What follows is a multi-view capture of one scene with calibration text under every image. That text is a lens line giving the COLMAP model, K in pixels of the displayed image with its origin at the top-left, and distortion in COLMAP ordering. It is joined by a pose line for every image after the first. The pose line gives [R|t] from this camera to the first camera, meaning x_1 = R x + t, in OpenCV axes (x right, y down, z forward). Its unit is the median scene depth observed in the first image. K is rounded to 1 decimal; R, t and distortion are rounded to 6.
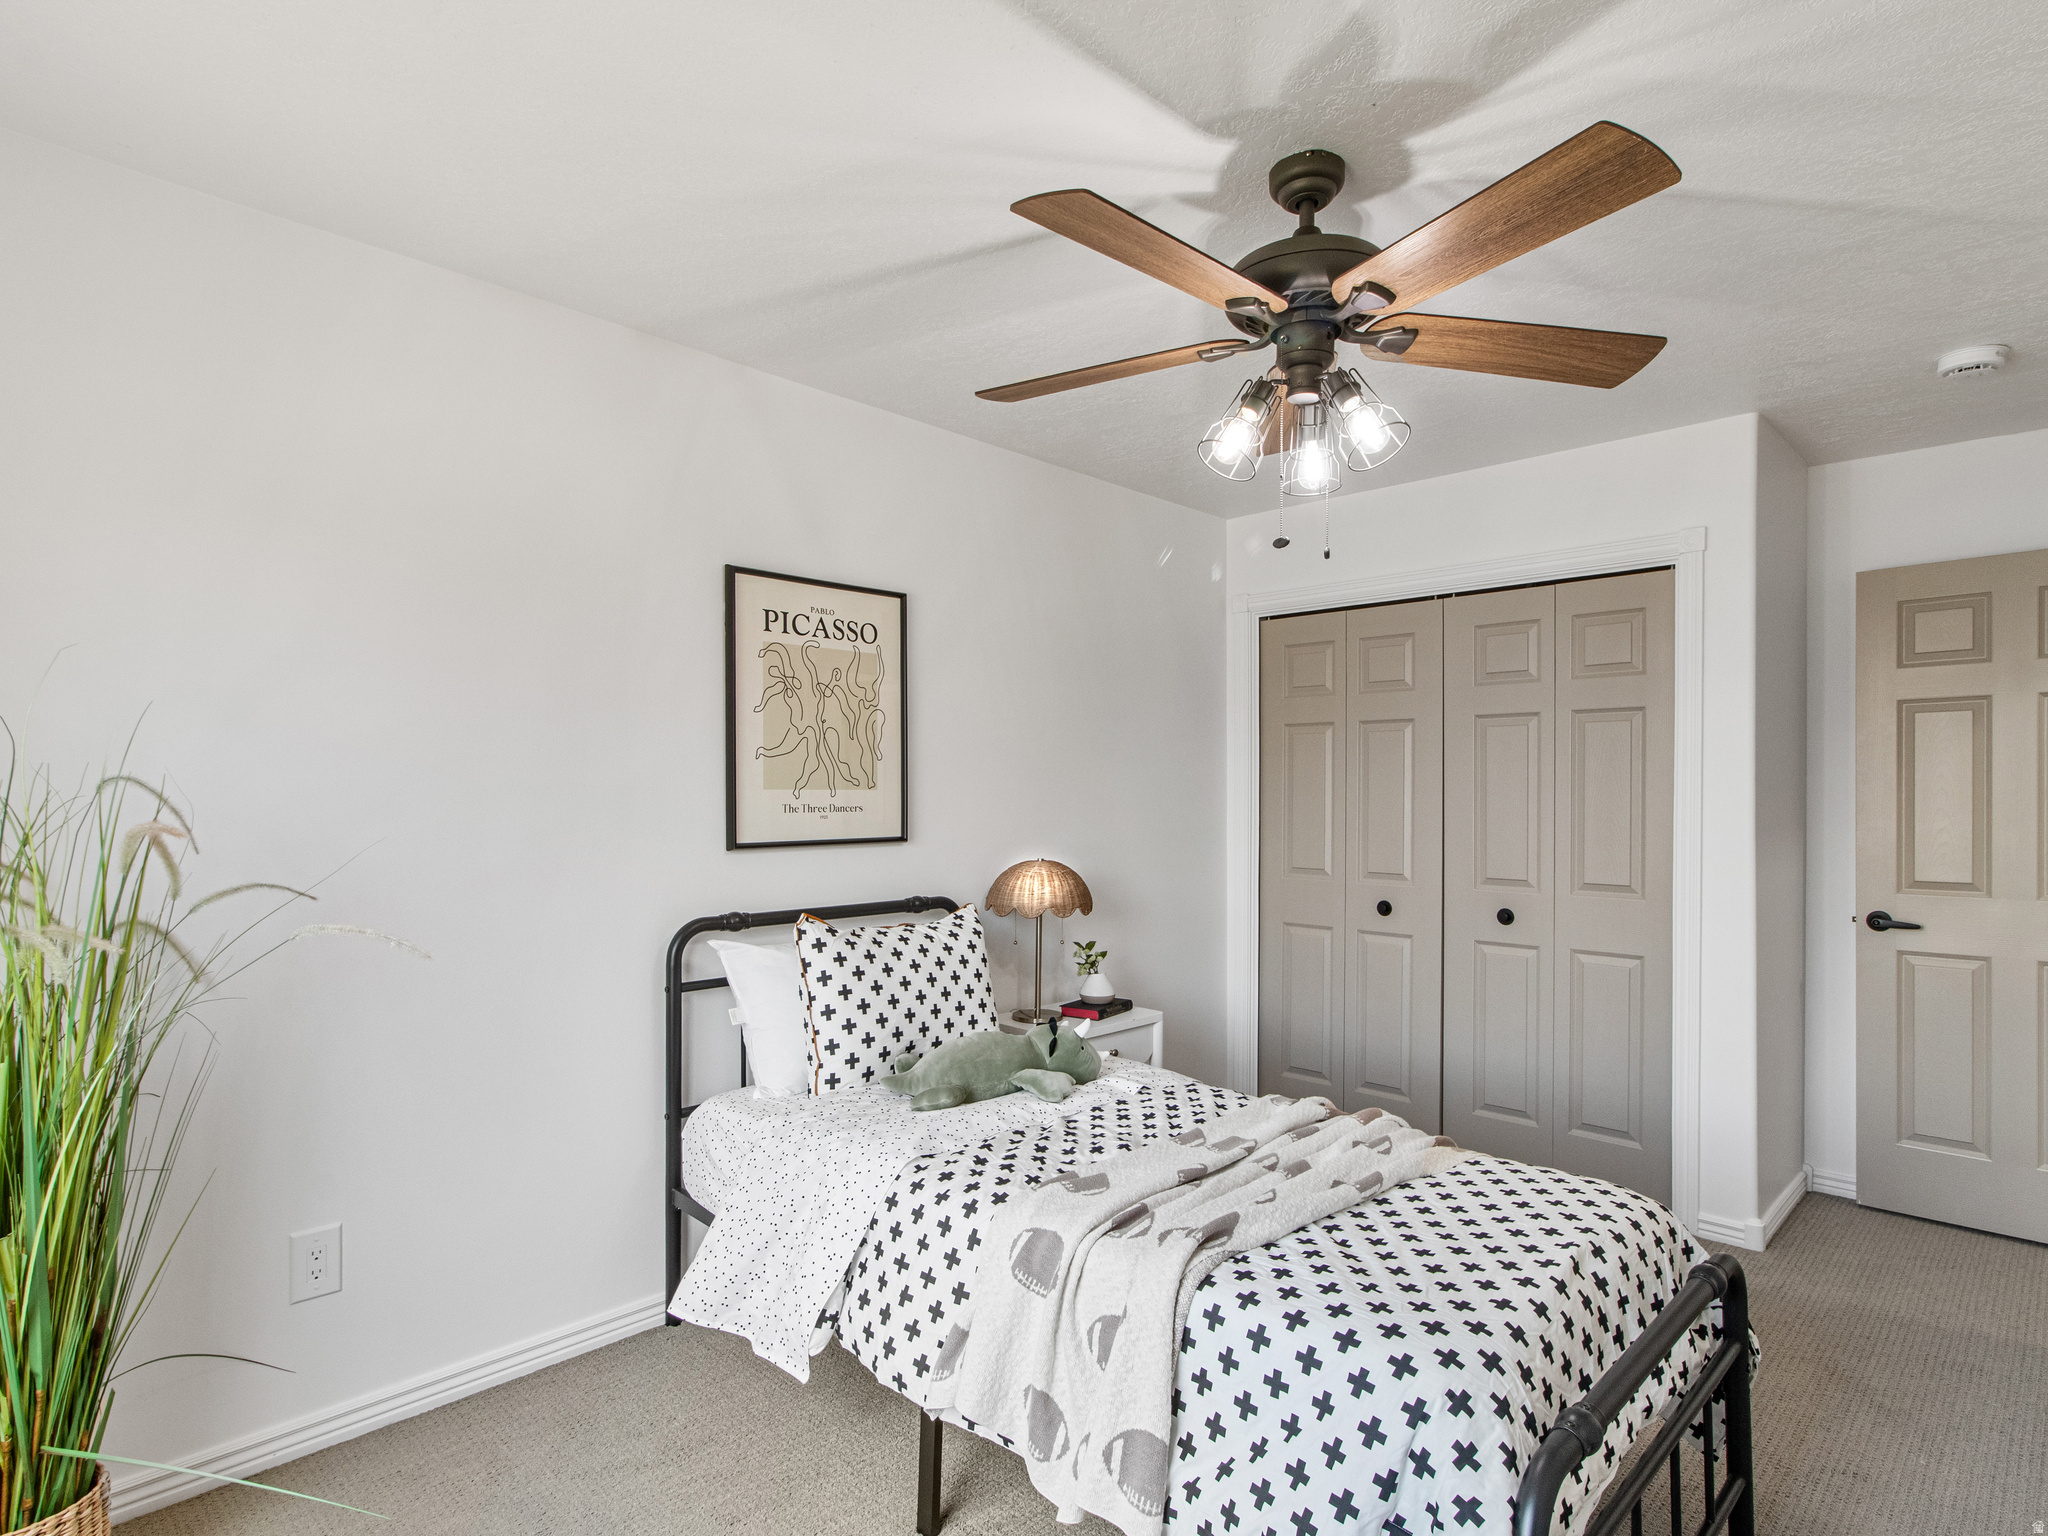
lens RADIAL K [[1085.8, 0, 1020.4], [0, 1085.8, 785.6], [0, 0, 1]] dist [0.009272, -0.001507]
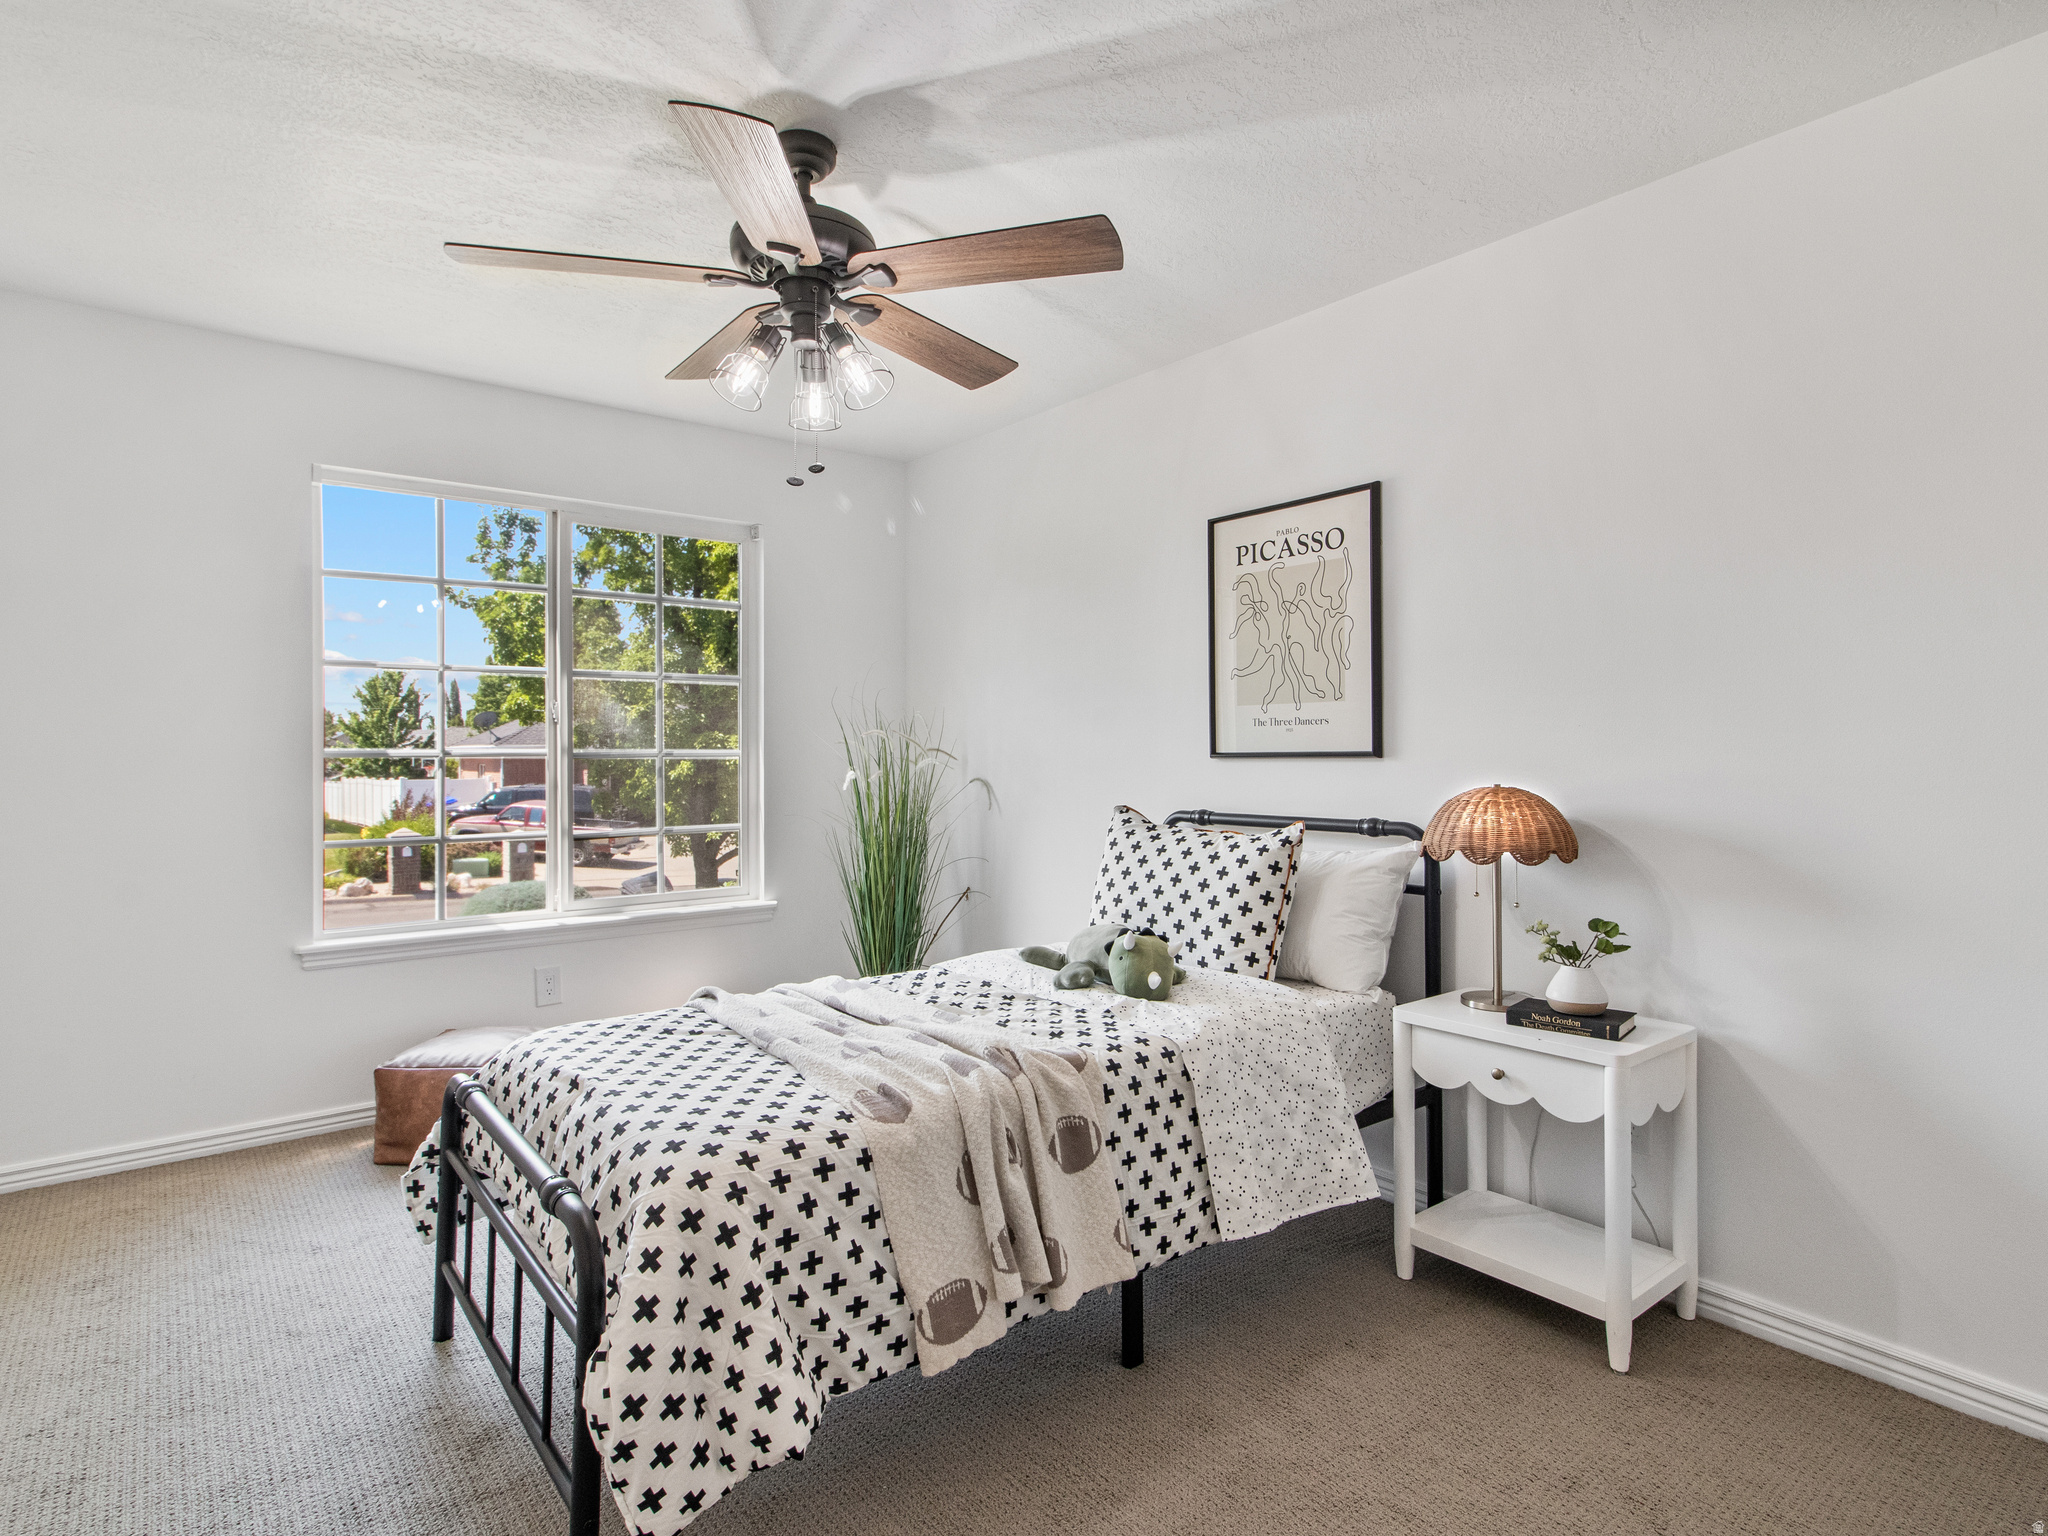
lens RADIAL K [[1085.8, 0, 1022.3], [0, 1085.8, 756.1], [0, 0, 1]] dist [0.009272, -0.001507]
pose [[-0.098689, 0.001217, -0.995118, 0.871902], [0.007411, 0.999972, 0.000488, 0.051431], [0.995091, -0.007326, -0.098695, 0.843756]]
